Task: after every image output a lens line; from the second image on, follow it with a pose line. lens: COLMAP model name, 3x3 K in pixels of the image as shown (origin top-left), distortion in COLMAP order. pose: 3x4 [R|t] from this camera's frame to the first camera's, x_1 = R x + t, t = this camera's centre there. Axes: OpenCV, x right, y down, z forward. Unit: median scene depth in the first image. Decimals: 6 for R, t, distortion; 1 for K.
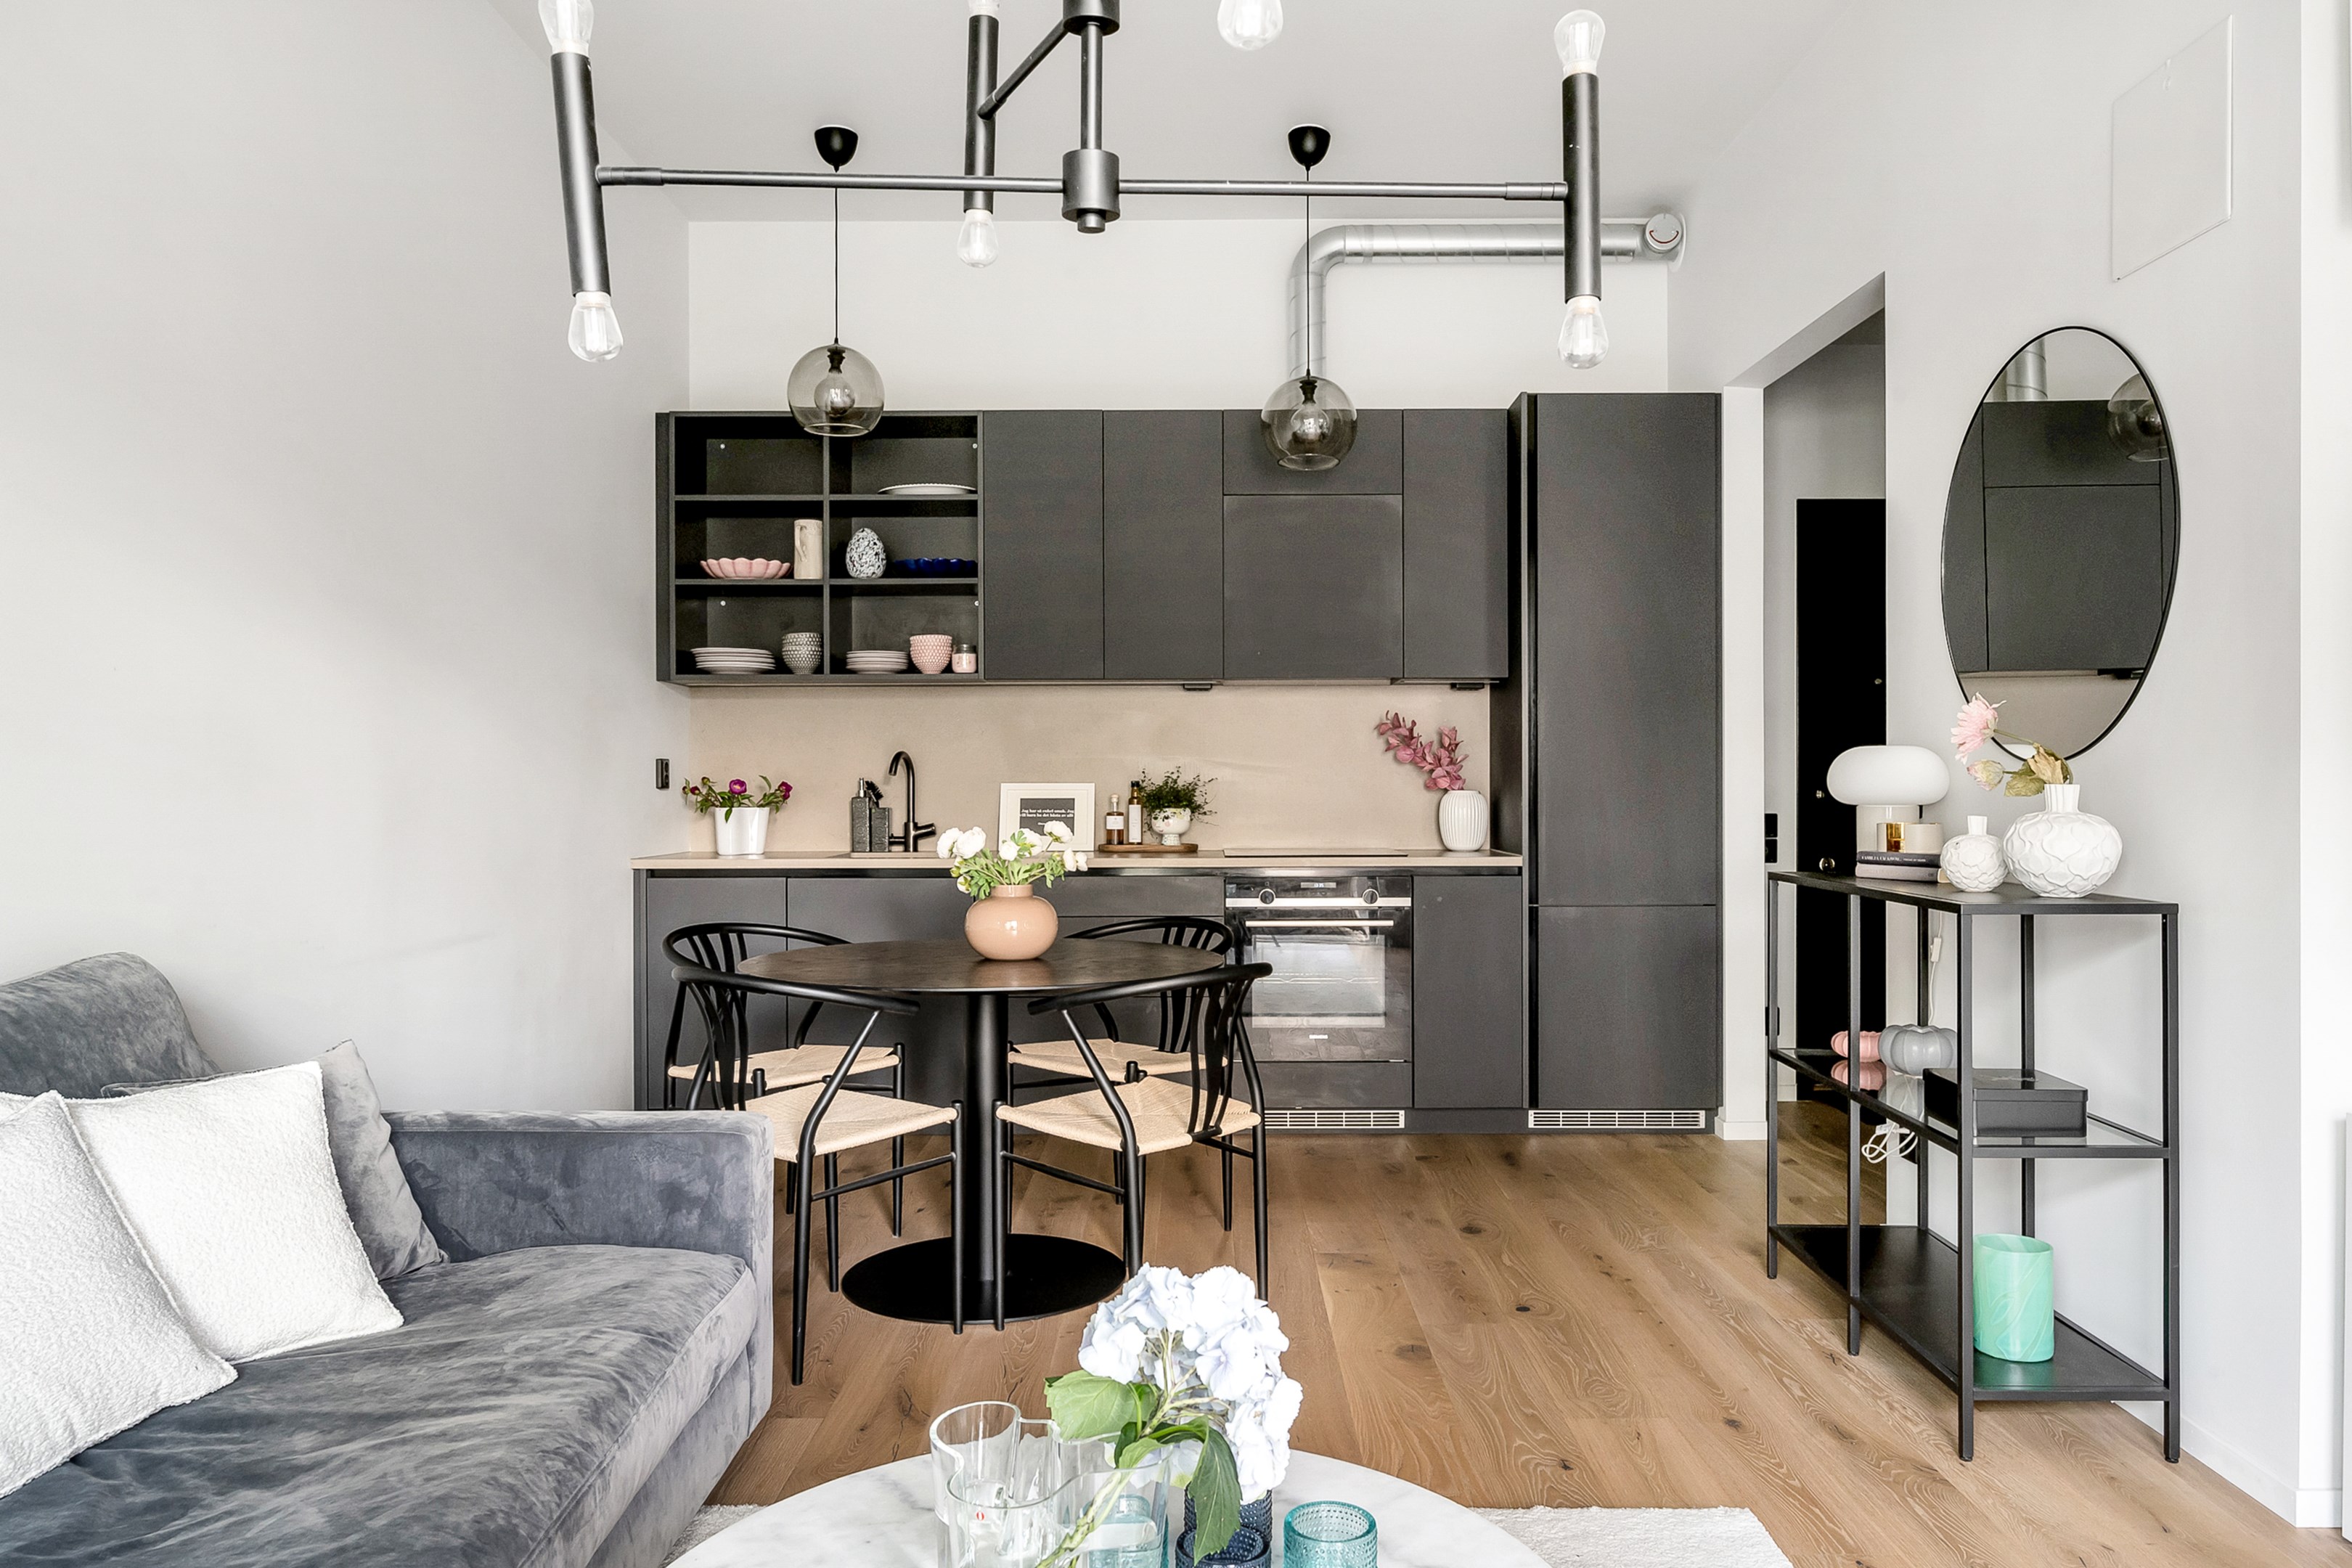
lens RADIAL K [[1518.6, 0, 1182.0], [0, 1518.6, 840.8], [0, 0, 1]] dist [-0.001934, -0.000548]
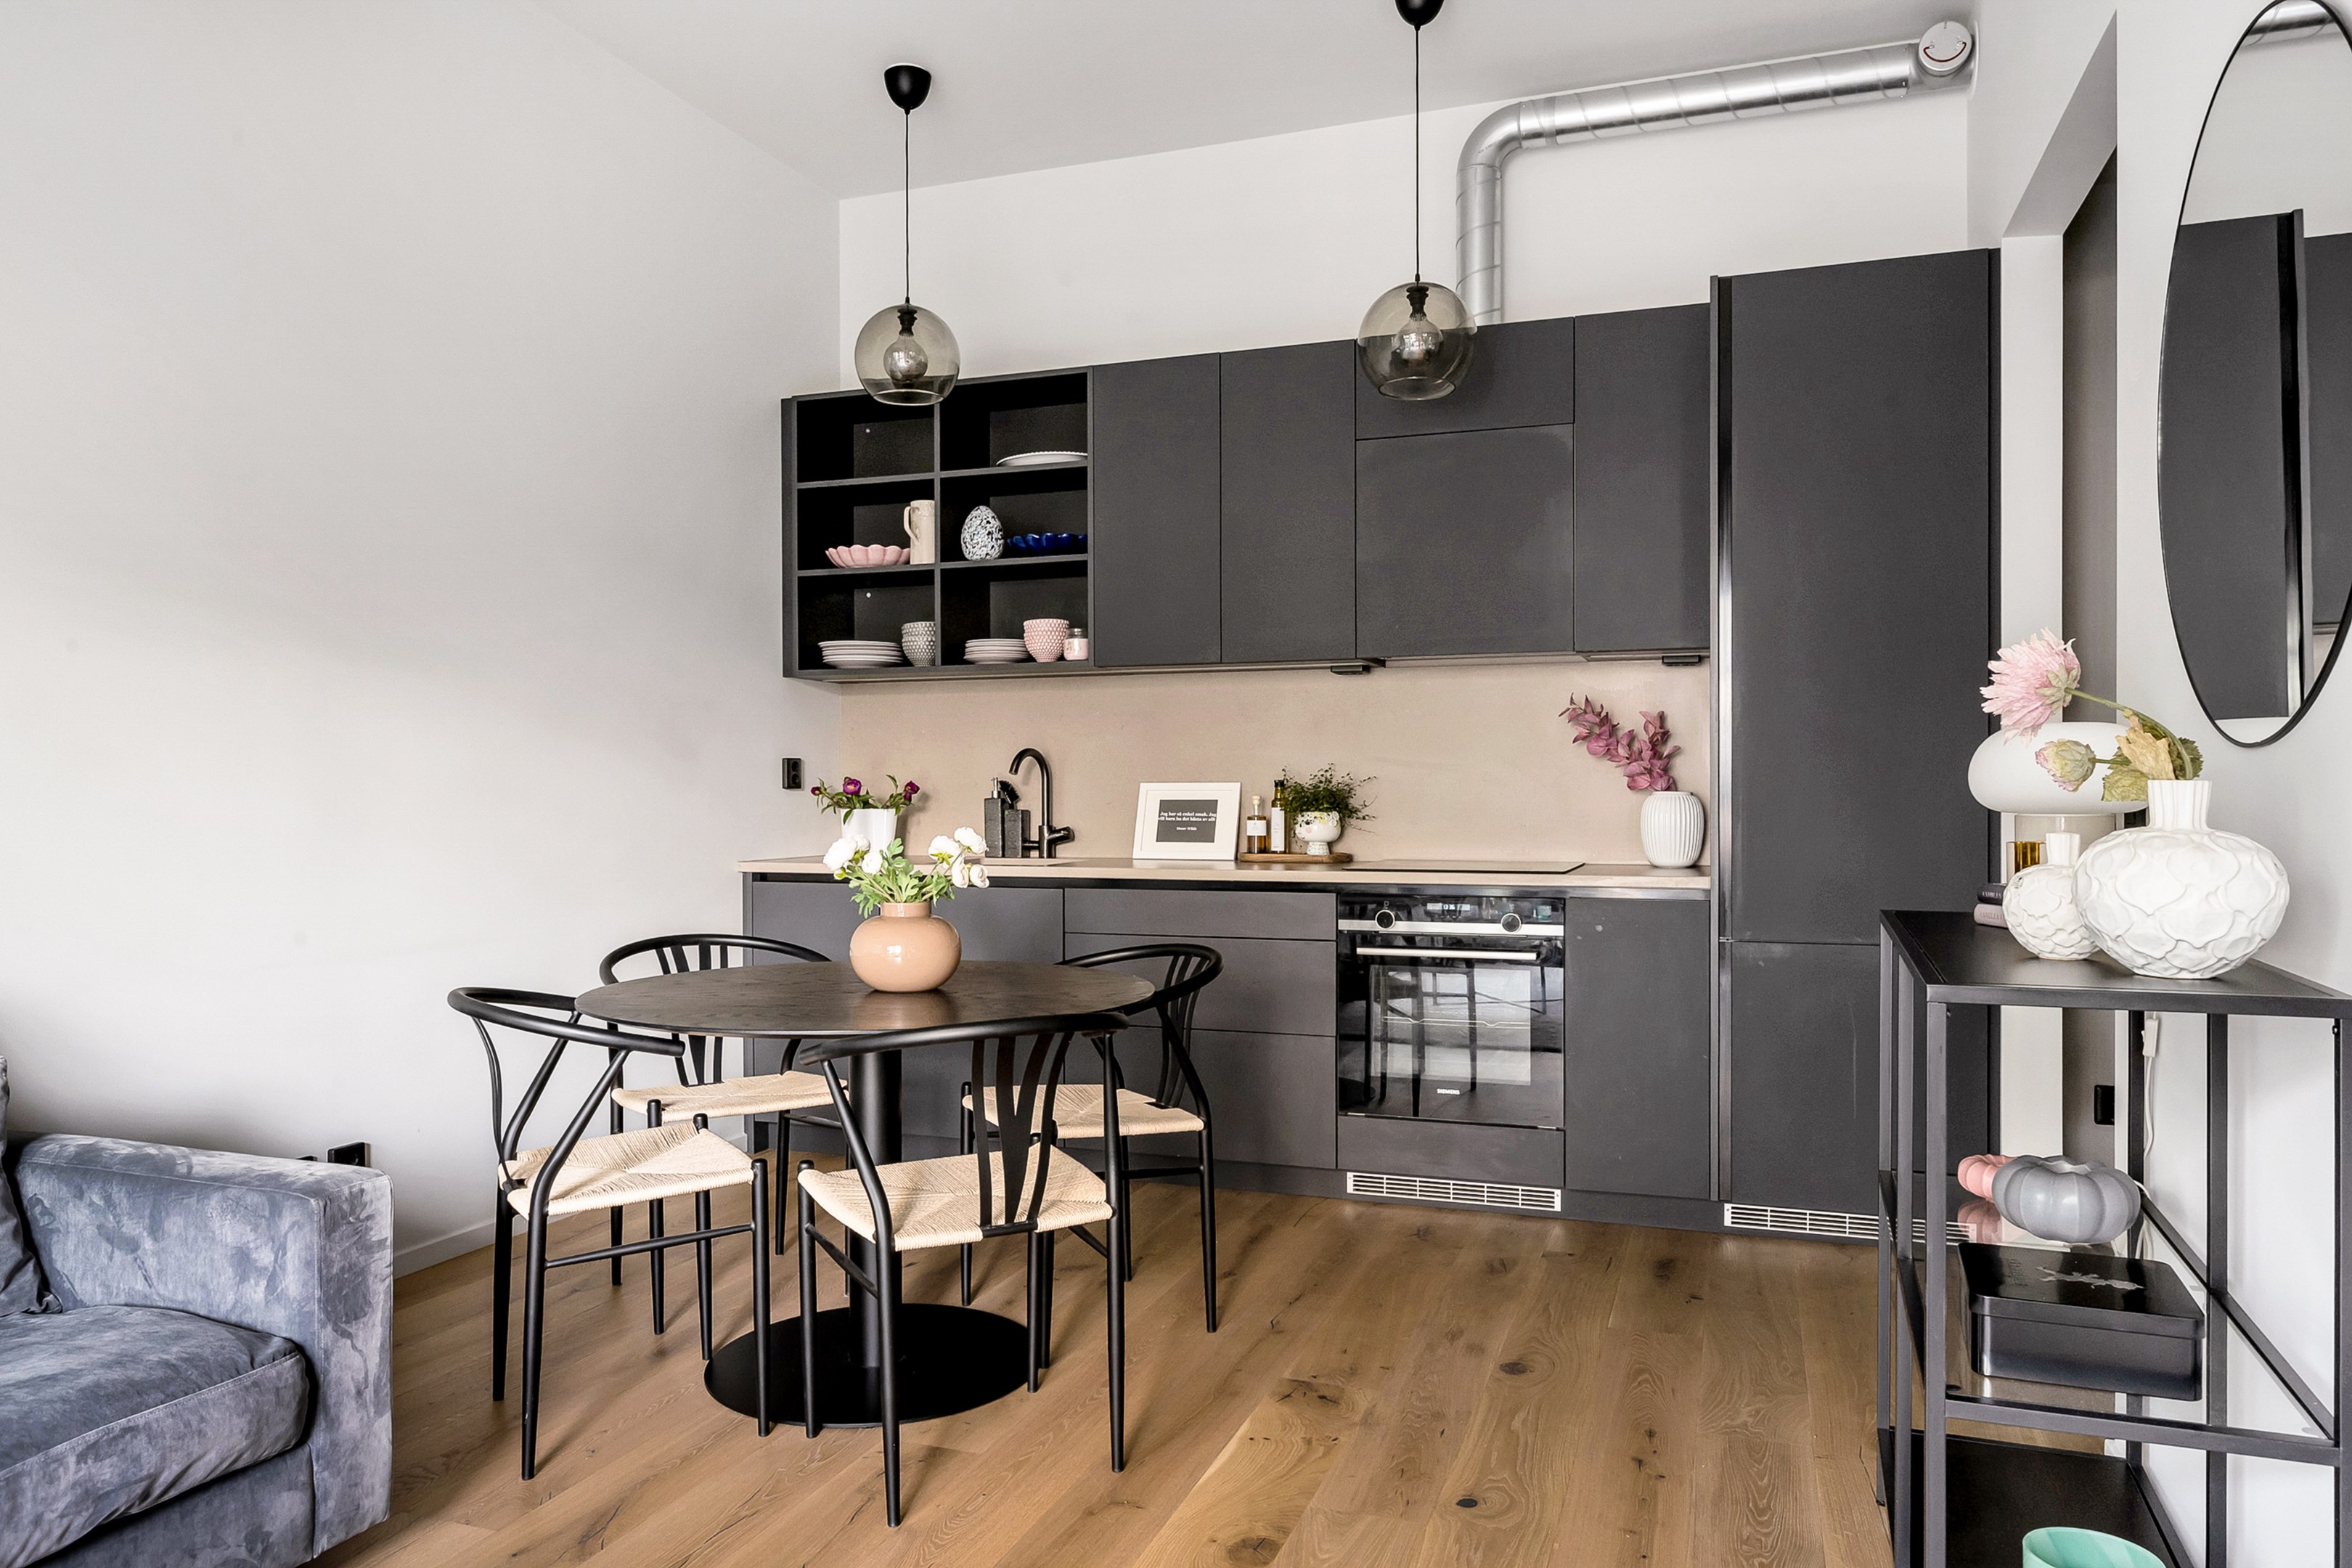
lens RADIAL K [[1518.6, 0, 1182.0], [0, 1518.6, 840.8], [0, 0, 1]] dist [-0.001934, -0.000548]
pose [[0.945911, 0.011323, -0.324229, 0.208659], [-0.011480, 0.999933, 0.001428, -0.005619], [0.324224, 0.002371, 0.945977, 0.169321]]
